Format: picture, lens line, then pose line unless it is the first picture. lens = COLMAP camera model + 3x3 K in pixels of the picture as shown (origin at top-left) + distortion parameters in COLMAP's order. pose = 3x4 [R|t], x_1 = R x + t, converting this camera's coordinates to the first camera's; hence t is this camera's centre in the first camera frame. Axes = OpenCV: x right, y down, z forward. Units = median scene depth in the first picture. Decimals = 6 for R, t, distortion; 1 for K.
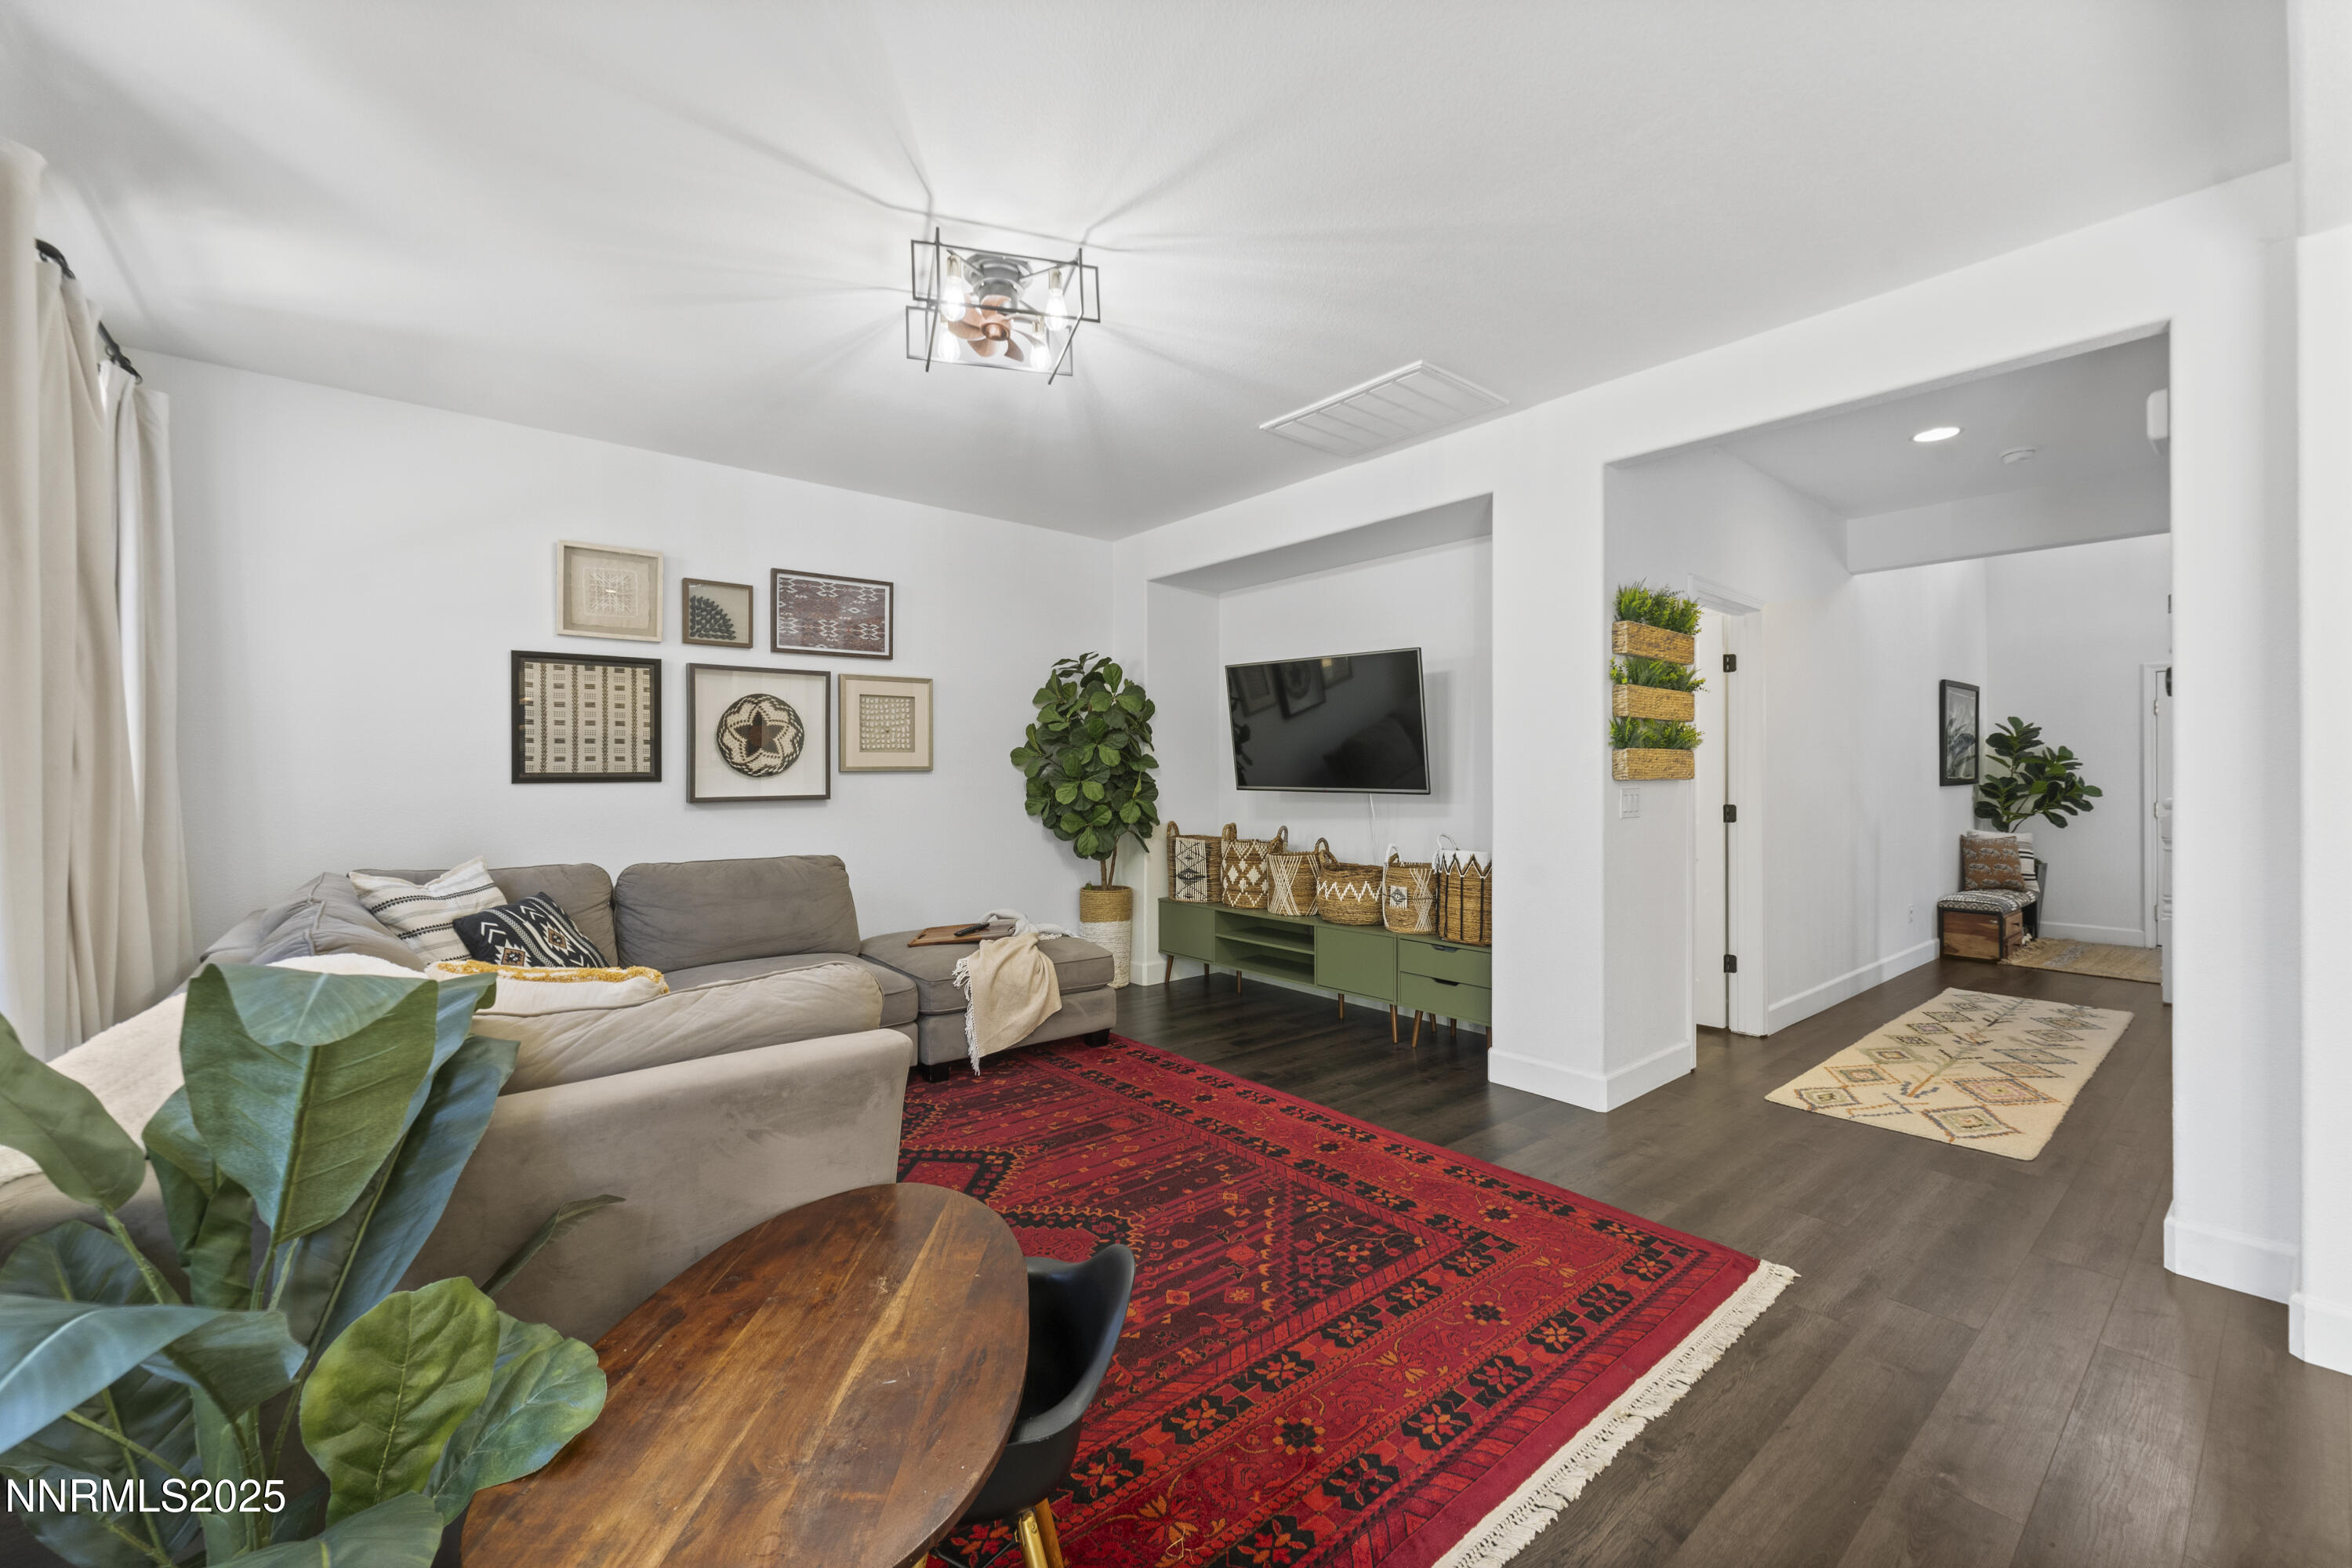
lens RADIAL K [[949.0, 0, 1188.7], [0, 949.0, 775.1], [0, 0, 1]] dist [-0.000237, -0.000043]
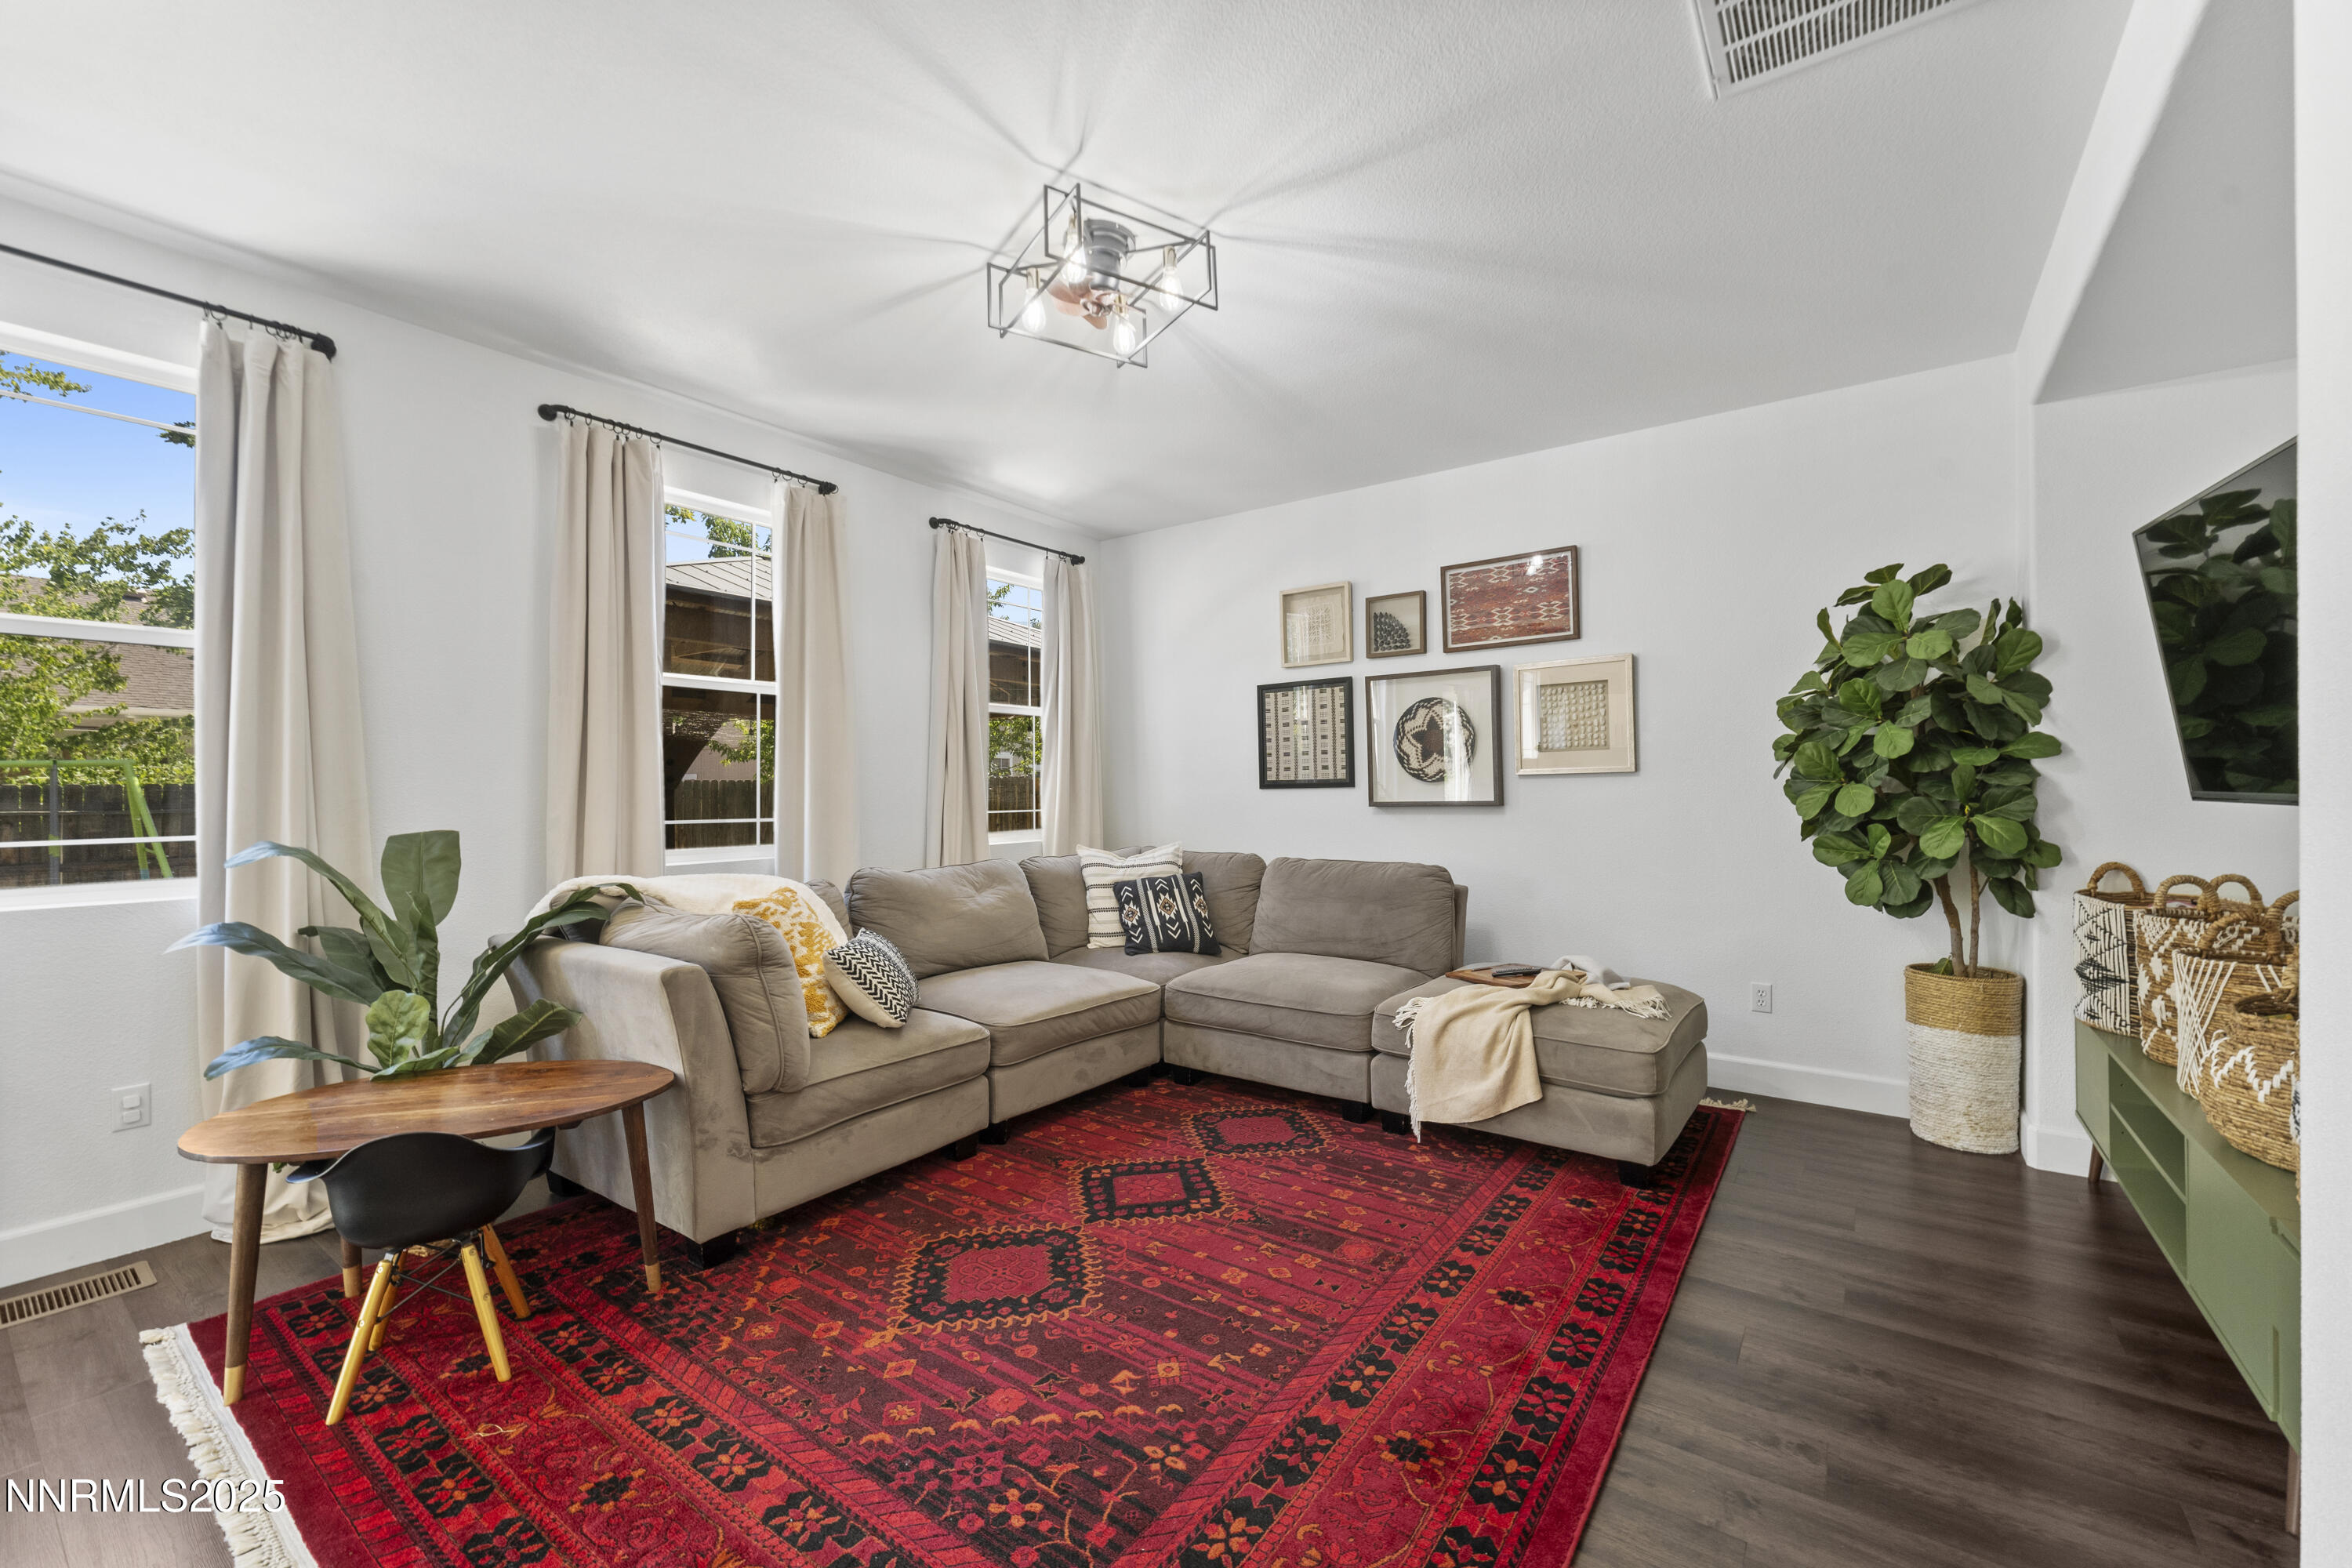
lens RADIAL K [[949.4, 0, 1189.4], [0, 949.4, 790.6], [0, 0, 1]] dist [0.001241, 0.000214]
pose [[0.244571, -0.001678, -0.969630, 0.523065], [0.006880, 0.999976, 0.000005, 0.010647], [0.969607, -0.006673, 0.244577, 0.605241]]
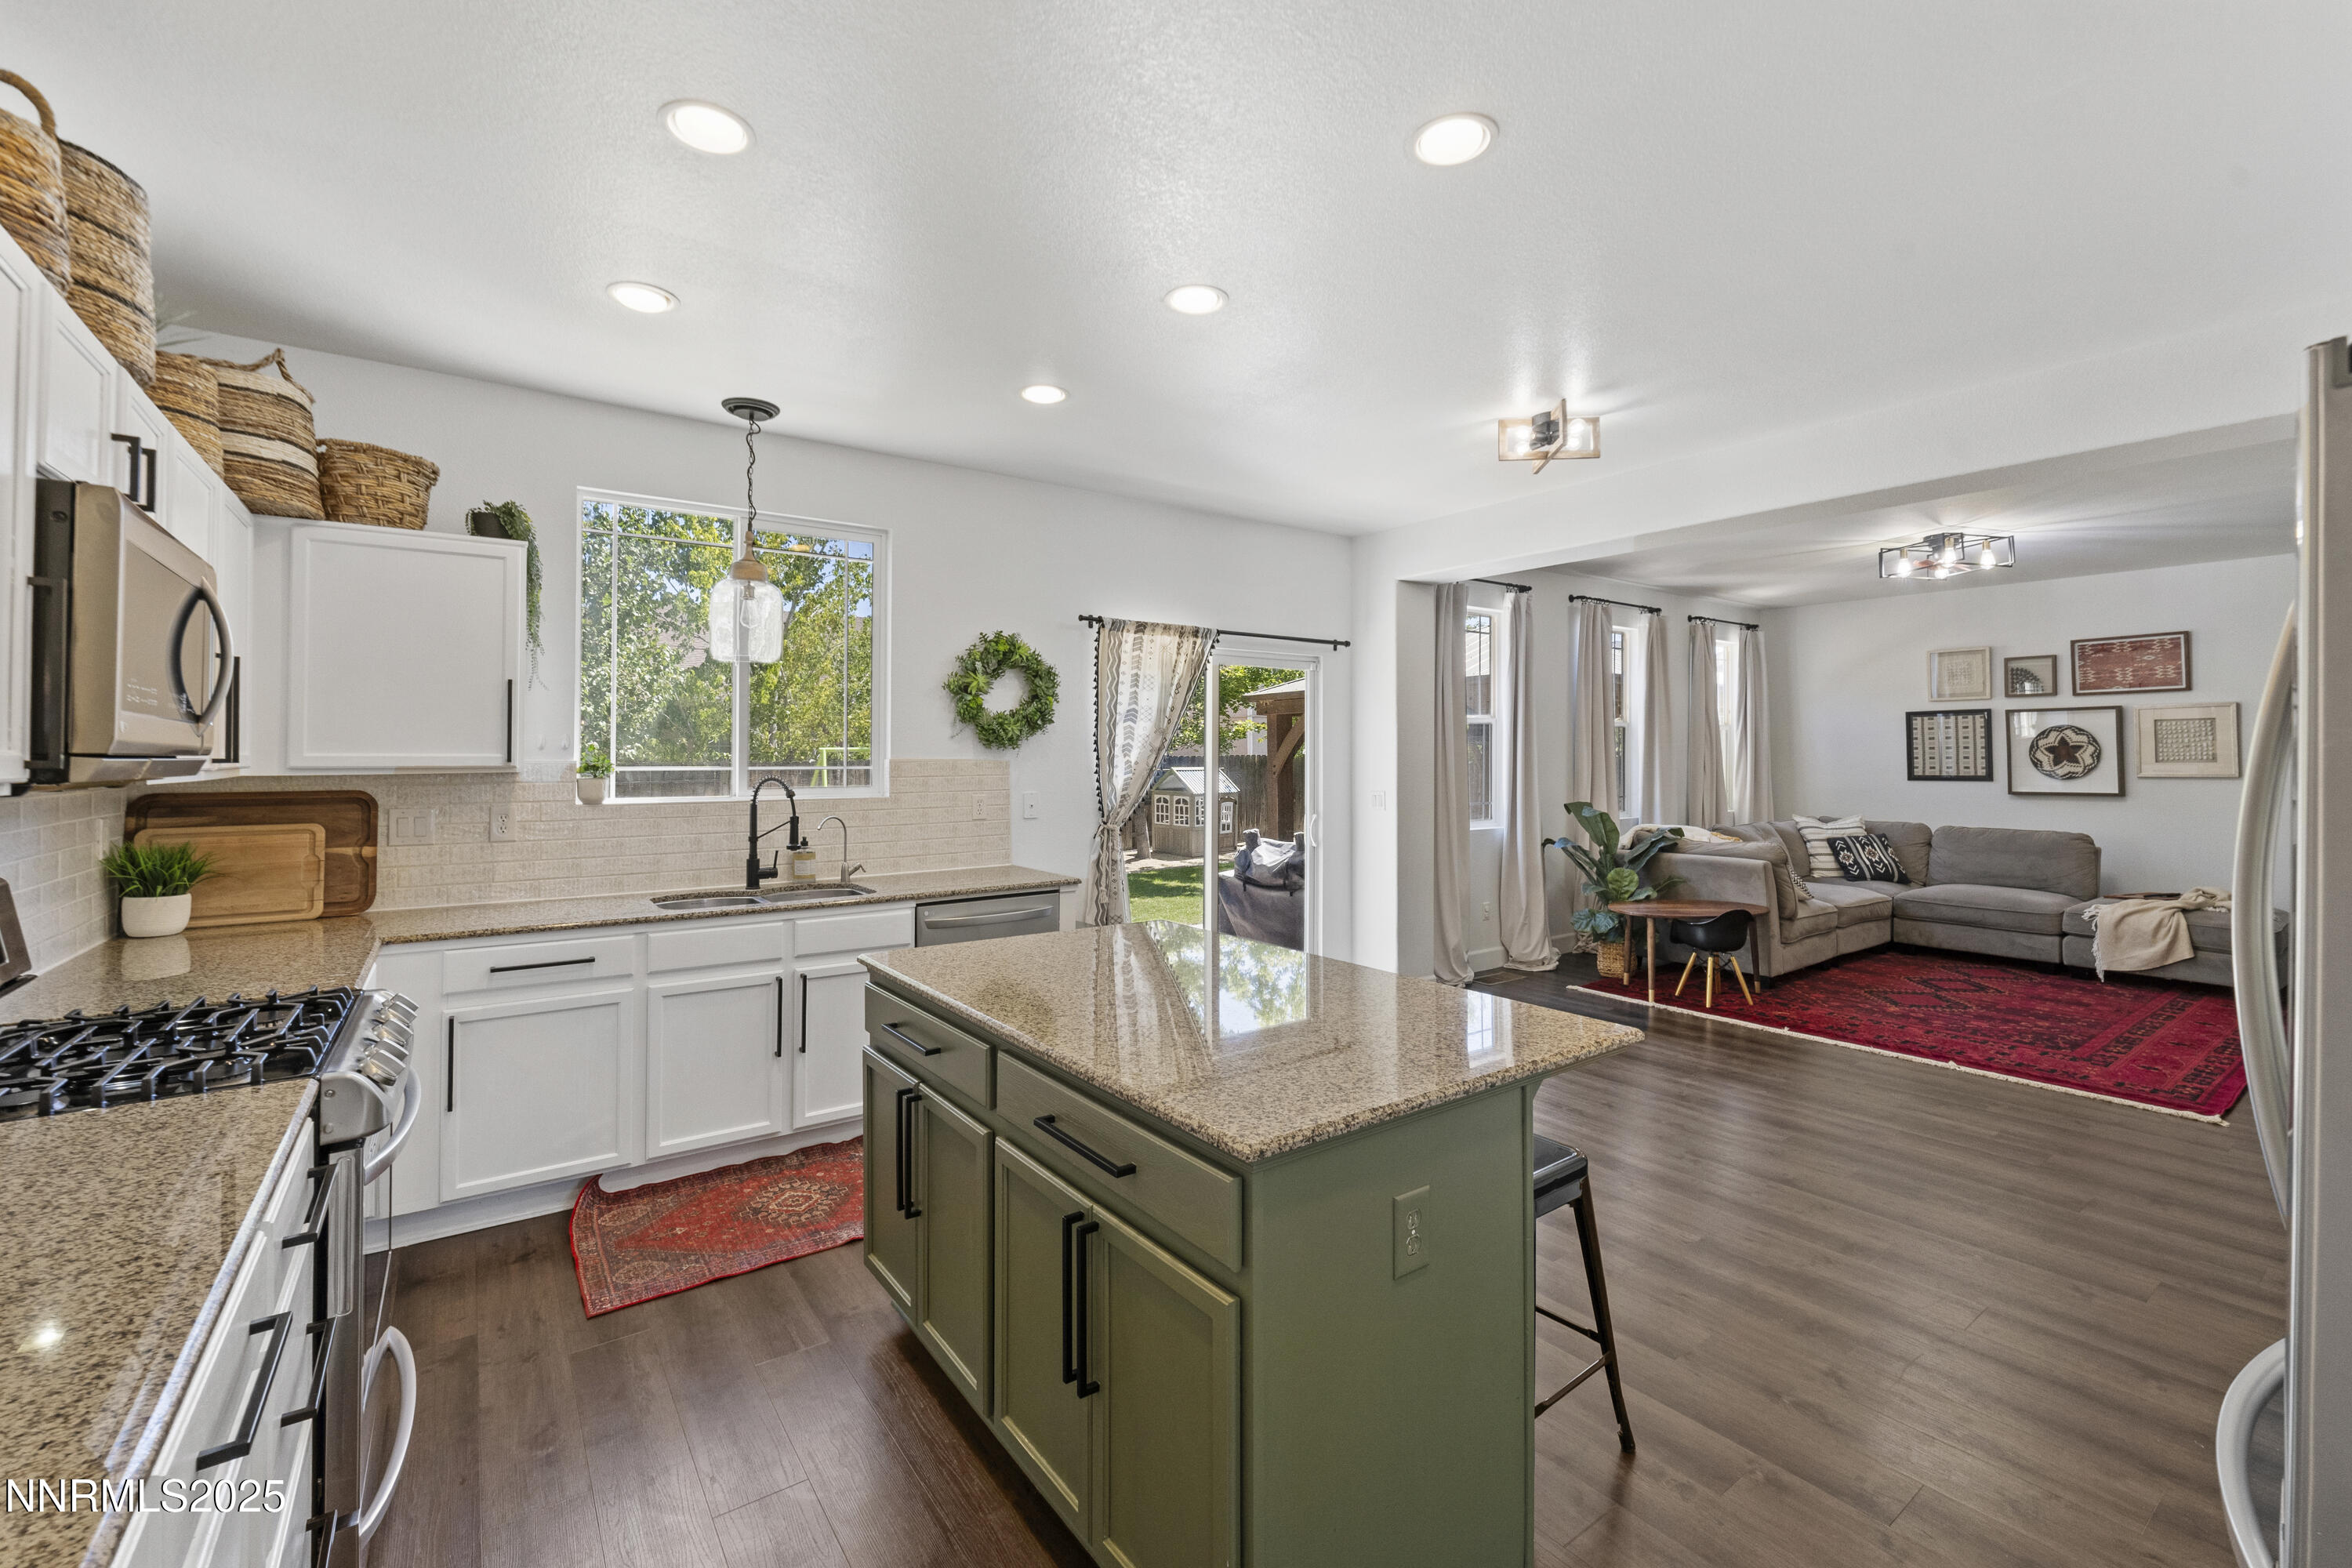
lens RADIAL K [[992.7, 0, 1185.6], [0, 992.7, 741.3], [0, 0, 1]] dist [-0.000442, 0.000259]
pose [[-0.068867, -0.014013, -0.997527, 1.447255], [0.000290, 0.999901, -0.014066, -0.043974], [0.997626, -0.001258, -0.068856, -0.341742]]
